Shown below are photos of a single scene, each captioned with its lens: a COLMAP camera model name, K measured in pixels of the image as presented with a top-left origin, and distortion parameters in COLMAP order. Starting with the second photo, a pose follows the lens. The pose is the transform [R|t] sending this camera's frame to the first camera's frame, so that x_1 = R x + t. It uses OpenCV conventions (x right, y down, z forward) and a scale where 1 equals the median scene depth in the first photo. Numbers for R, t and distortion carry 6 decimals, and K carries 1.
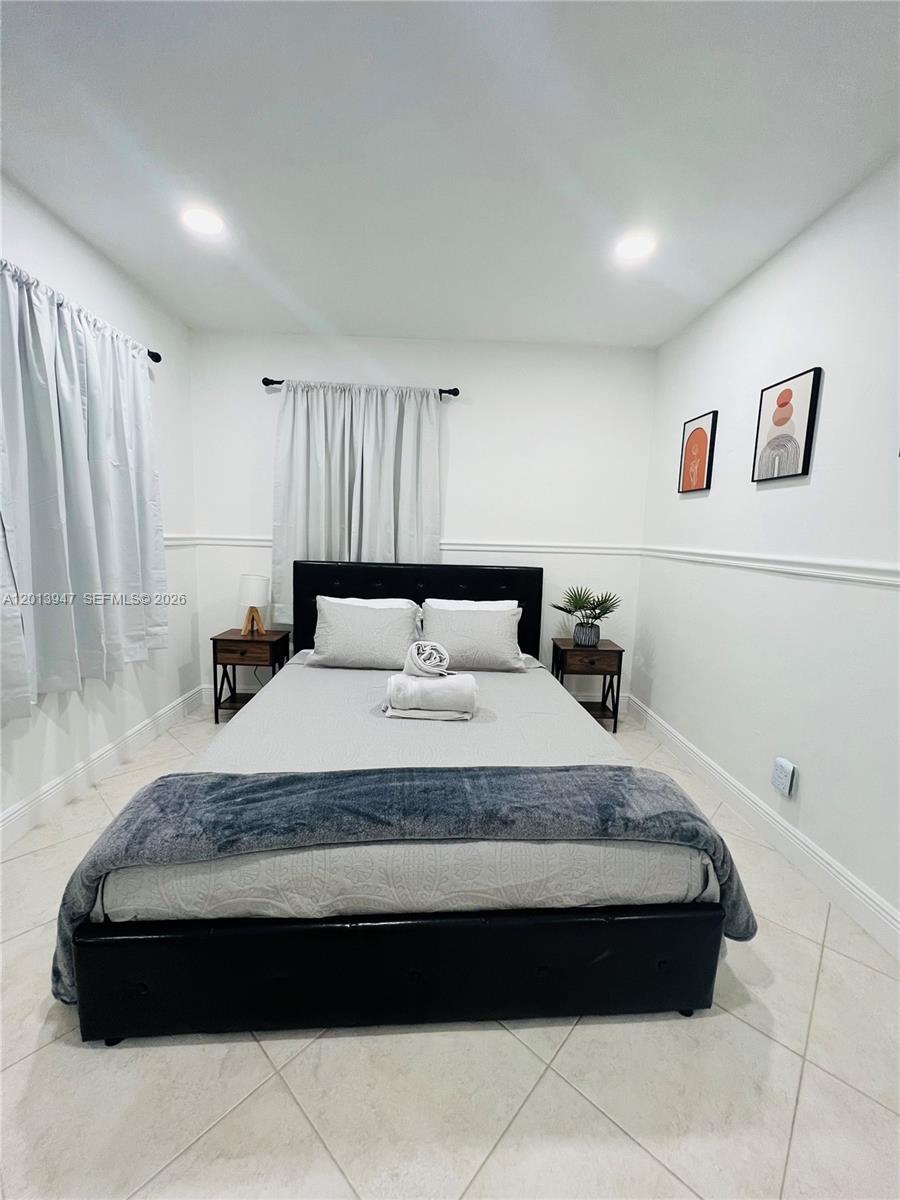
lens RADIAL K [[482.4, 0, 444.2], [0, 482.4, 595.2], [0, 0, 1]] dist [-0.003375, 0.000599]
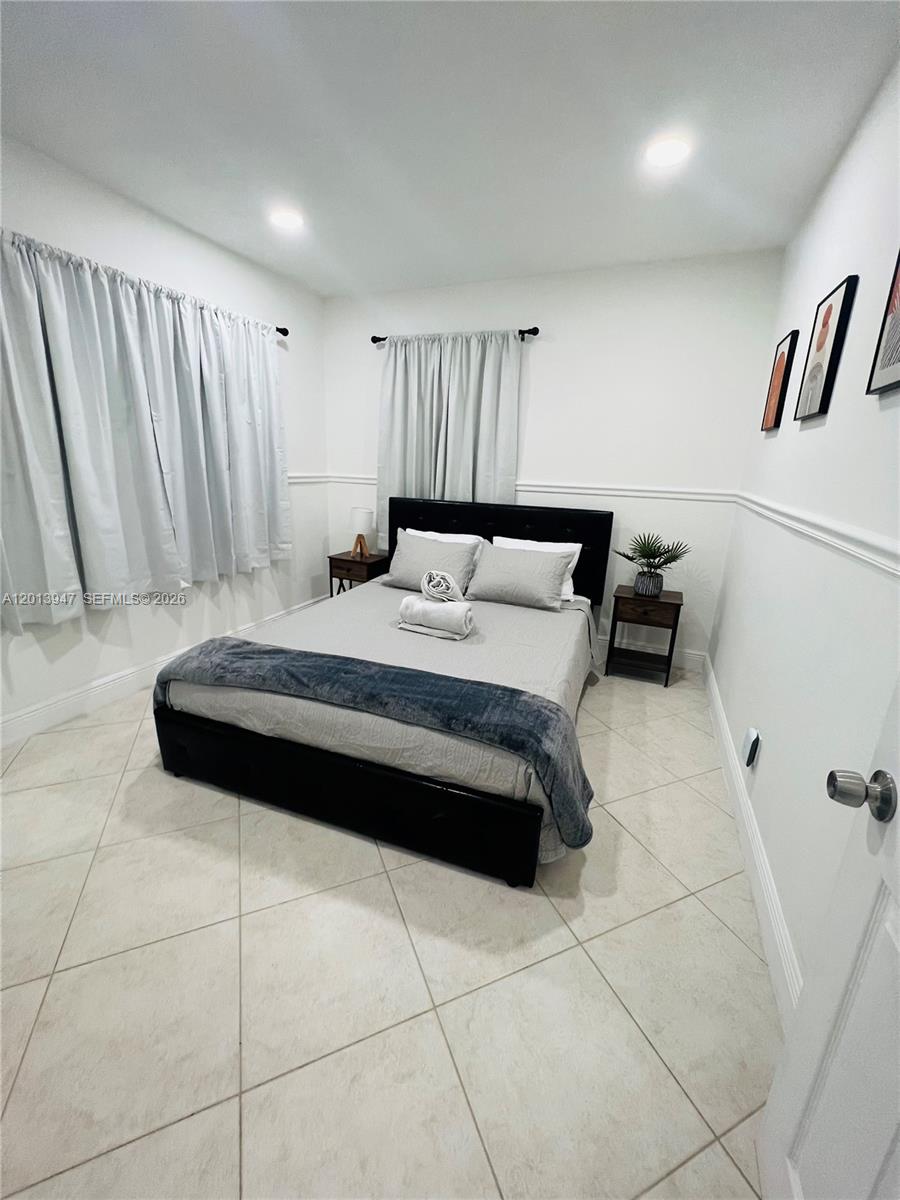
lens RADIAL K [[482.4, 0, 449.1], [0, 482.4, 595.9], [0, 0, 1]] dist [-0.003375, 0.000599]
pose [[0.908970, 0.112519, -0.401389, 0.429462], [-0.058475, 0.987779, 0.144479, -0.014810], [0.412740, -0.107855, 0.904441, -0.054938]]
